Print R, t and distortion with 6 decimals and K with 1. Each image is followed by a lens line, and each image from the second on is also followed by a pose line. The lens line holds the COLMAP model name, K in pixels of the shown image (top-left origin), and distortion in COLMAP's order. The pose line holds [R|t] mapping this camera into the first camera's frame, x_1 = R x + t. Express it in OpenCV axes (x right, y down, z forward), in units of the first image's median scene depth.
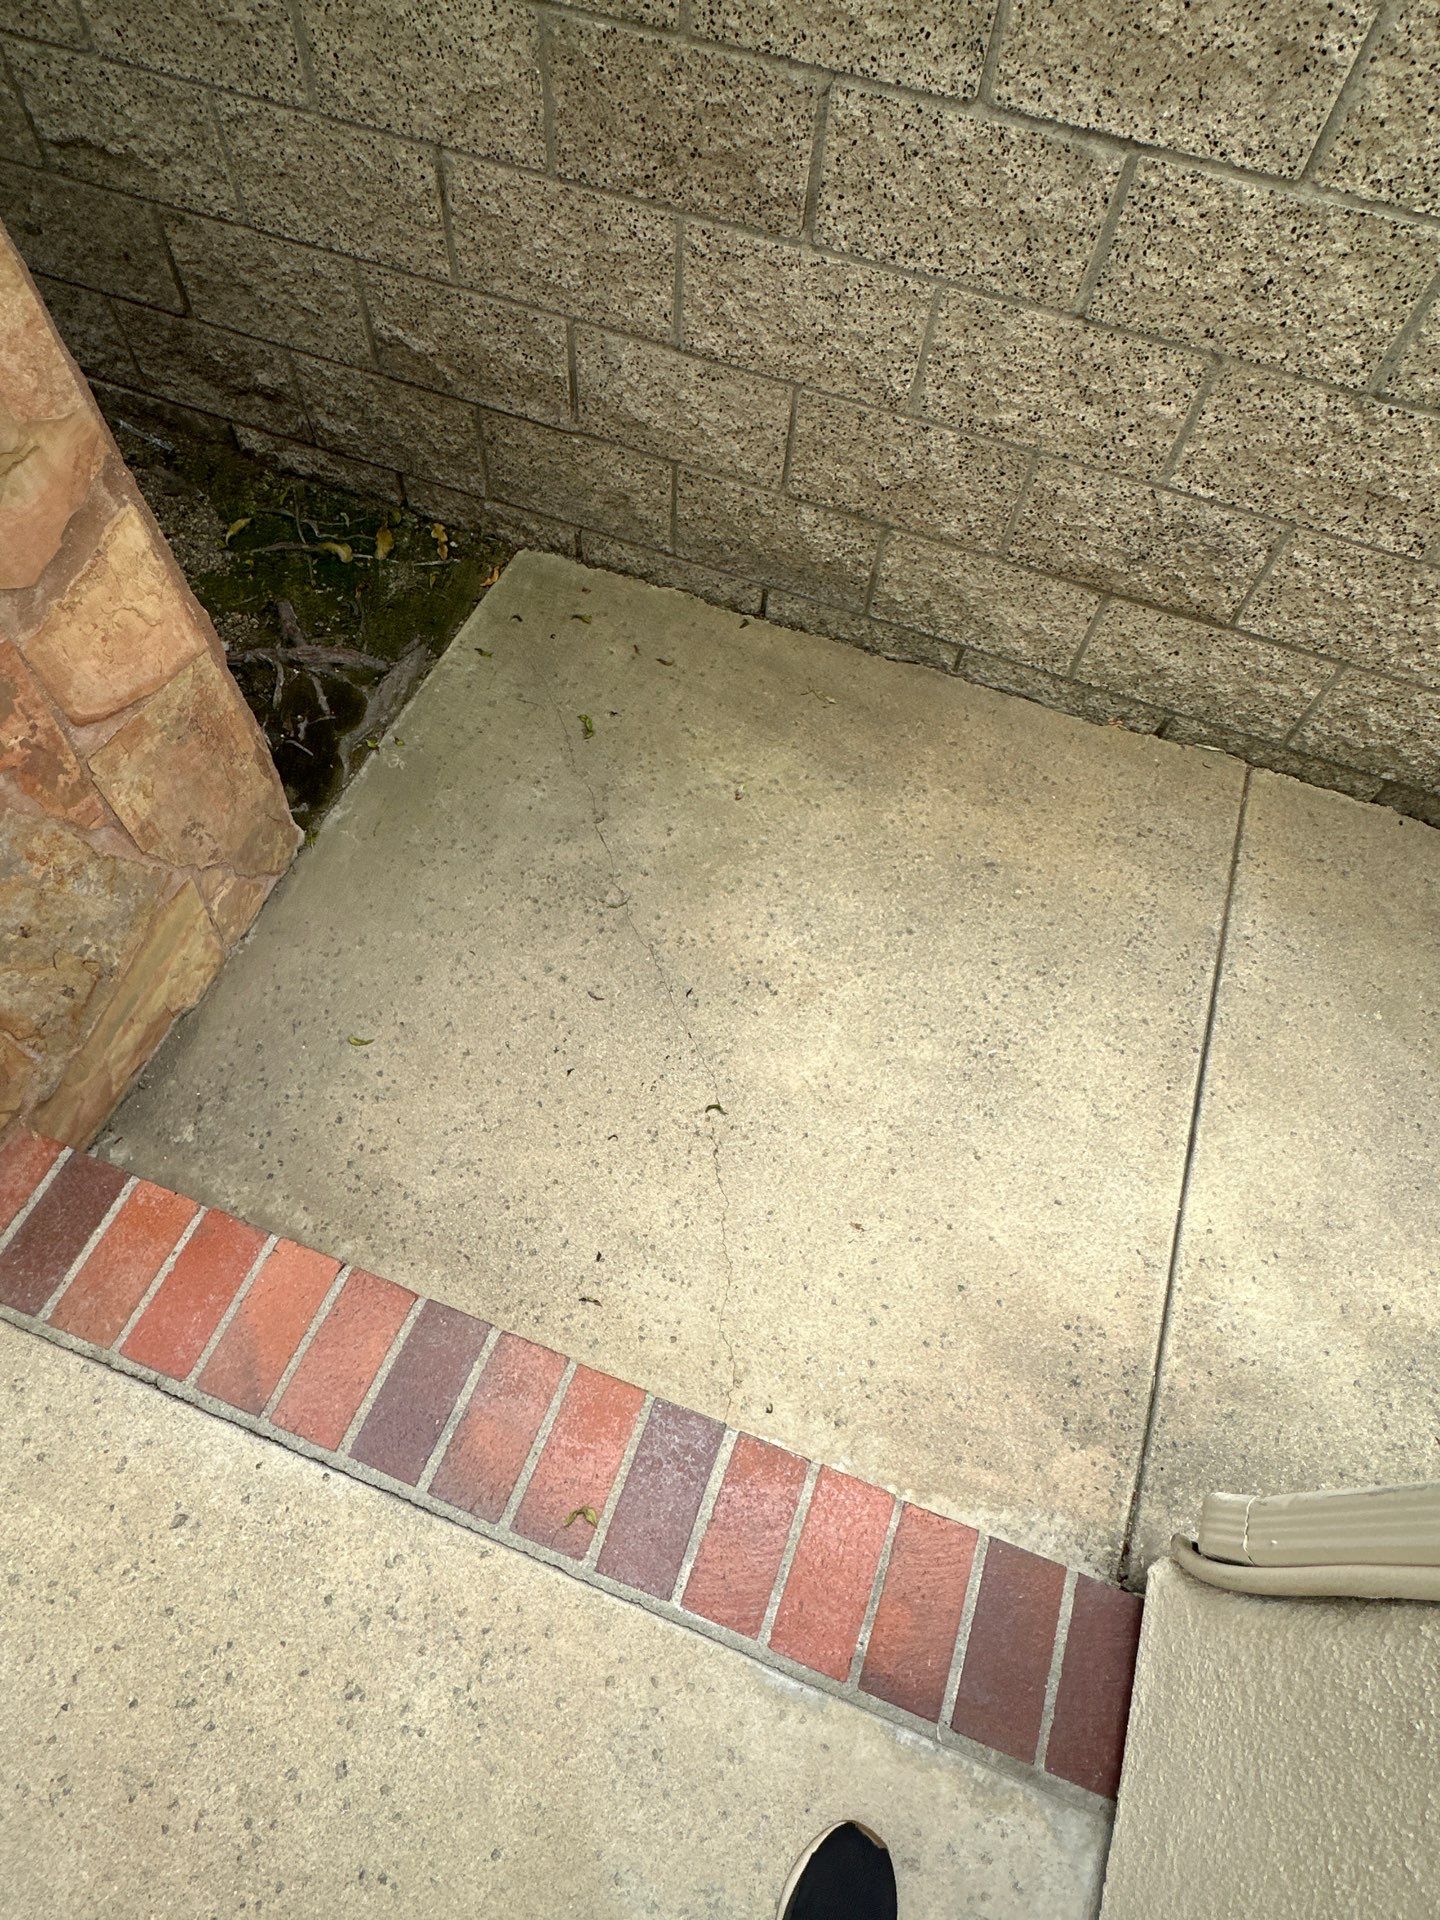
lens RADIAL K [[1032.8, 0, 720.8], [0, 1032.8, 960.8], [0, 0, 1]] dist [-0.005406, 0.001398]
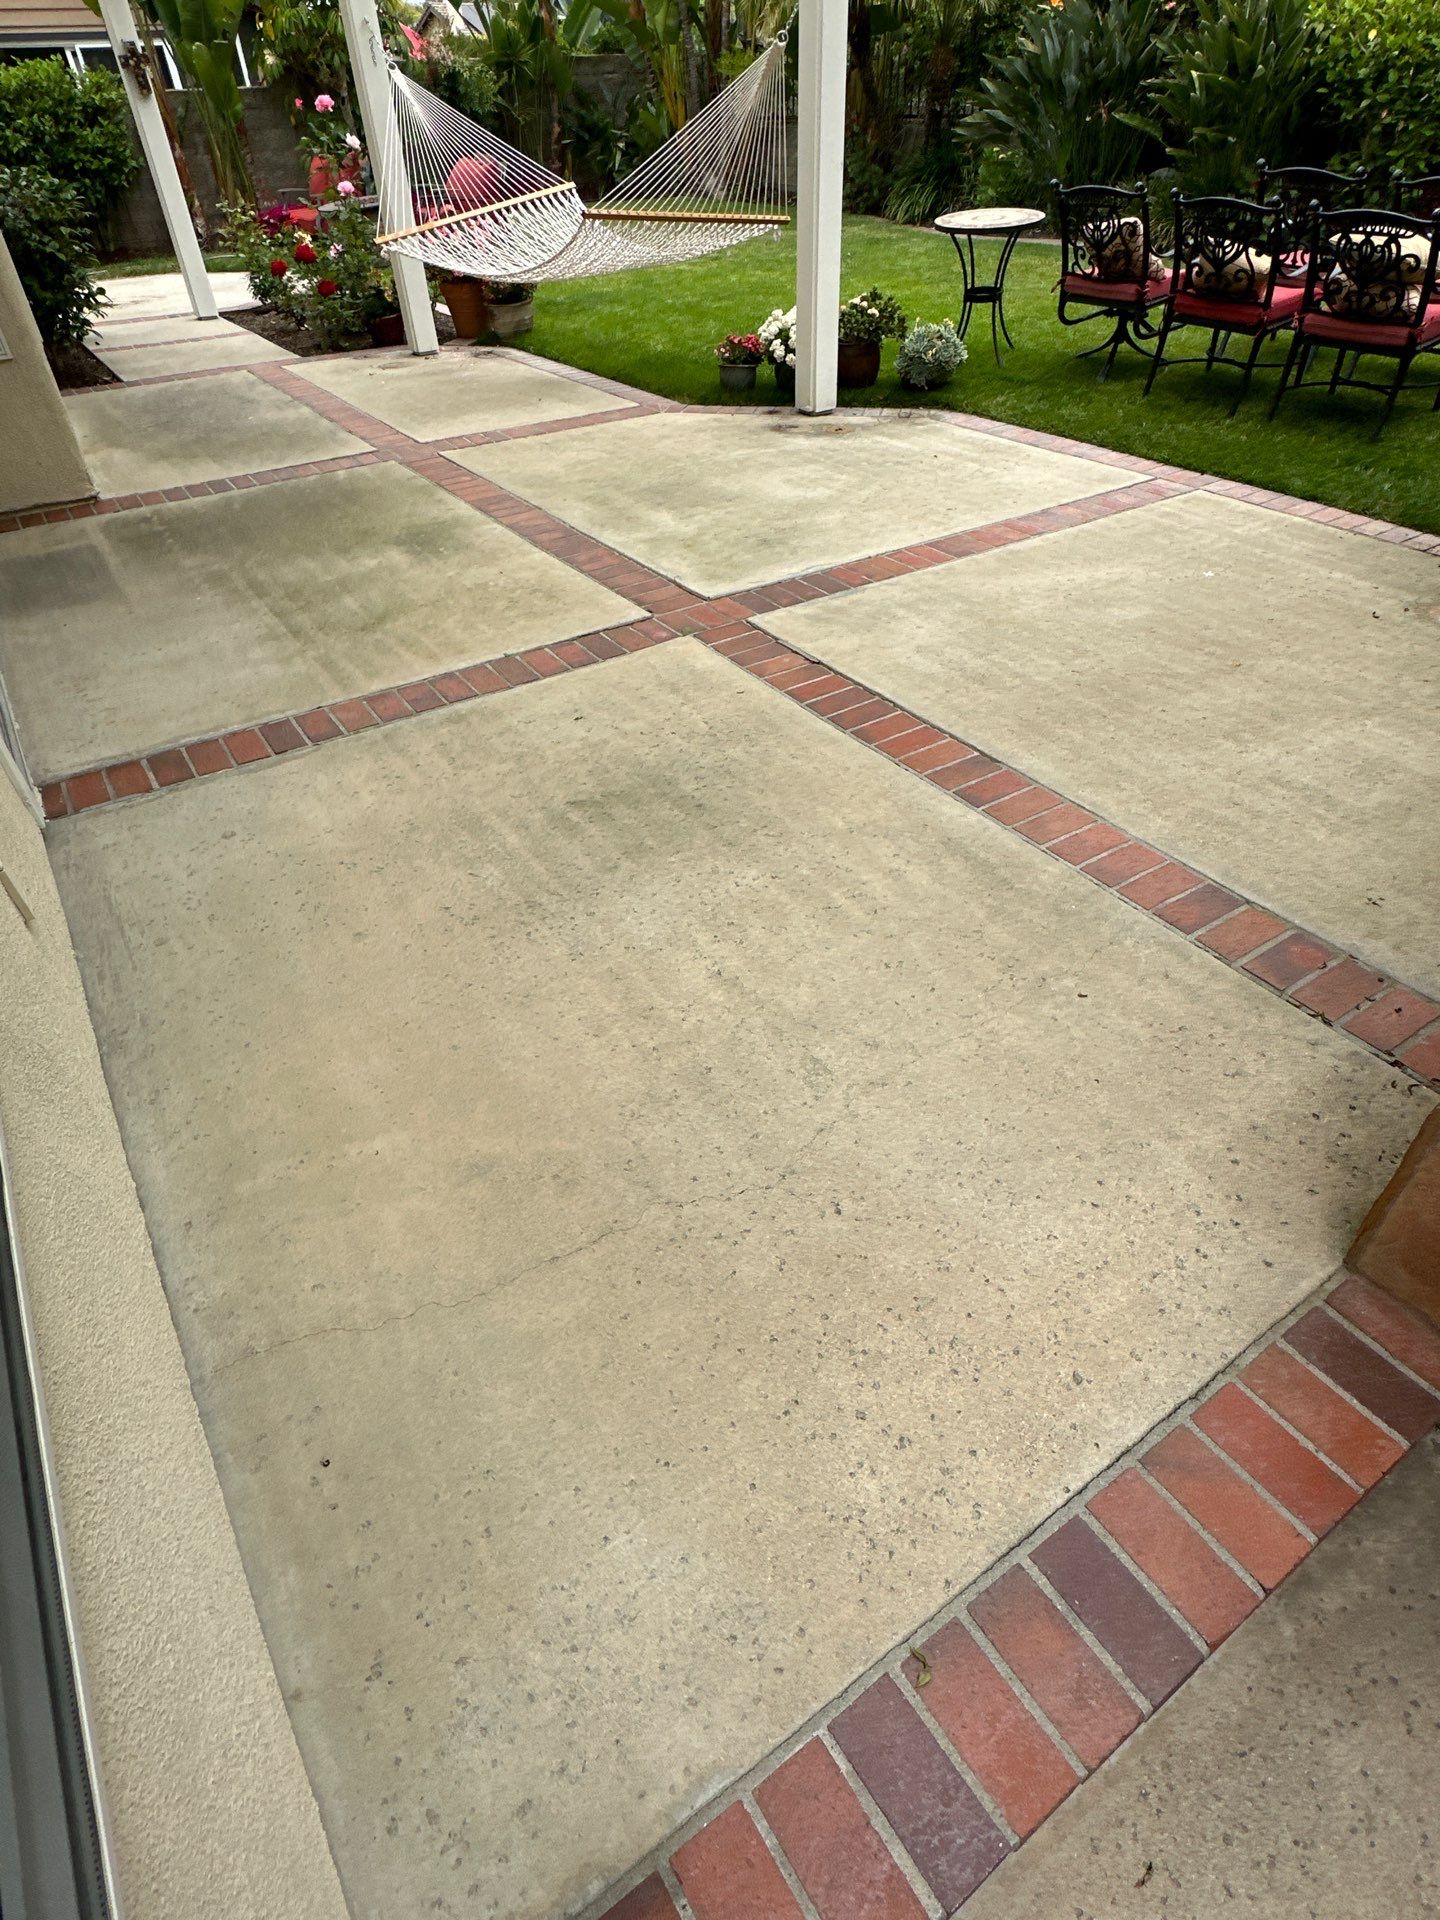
lens RADIAL K [[1032.8, 0, 721.5], [0, 1032.8, 964.8], [0, 0, 1]] dist [-0.005406, 0.001398]
pose [[-0.583048, 0.495609, -0.643760, 0.276004], [-0.704144, 0.086990, 0.704708, -0.078868], [0.405261, 0.864178, 0.298261, 0.009708]]
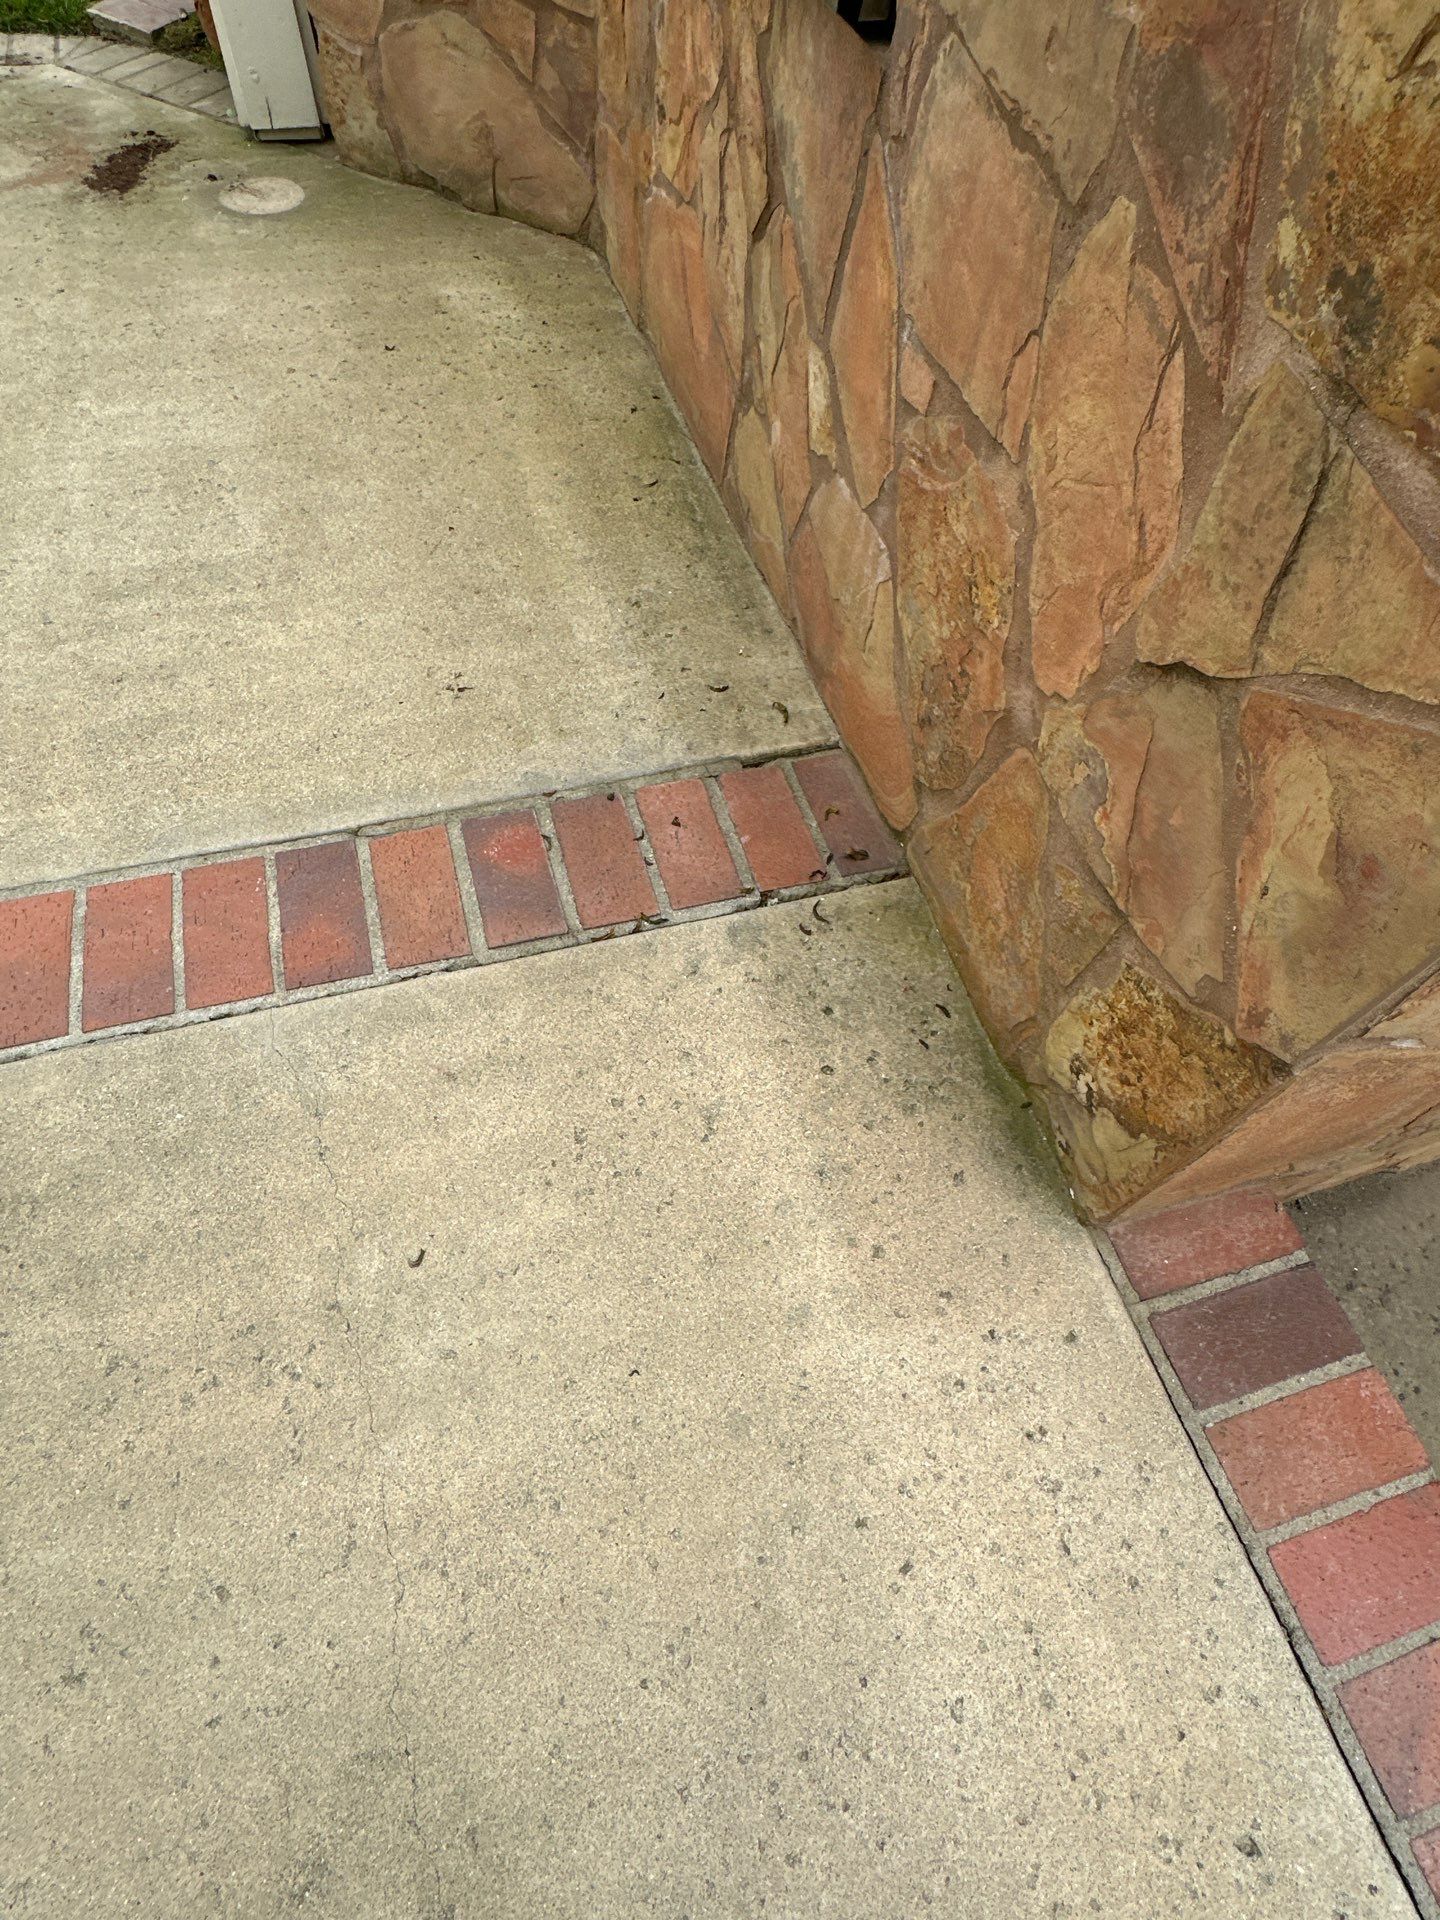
lens RADIAL K [[1032.8, 0, 723.0], [0, 1032.8, 963.6], [0, 0, 1]] dist [-0.005406, 0.001398]
pose [[0.608843, 0.664342, -0.433544, -0.794756], [-0.703650, 0.704622, 0.091565, 0.298662], [0.366315, 0.249315, 0.896468, 0.106378]]
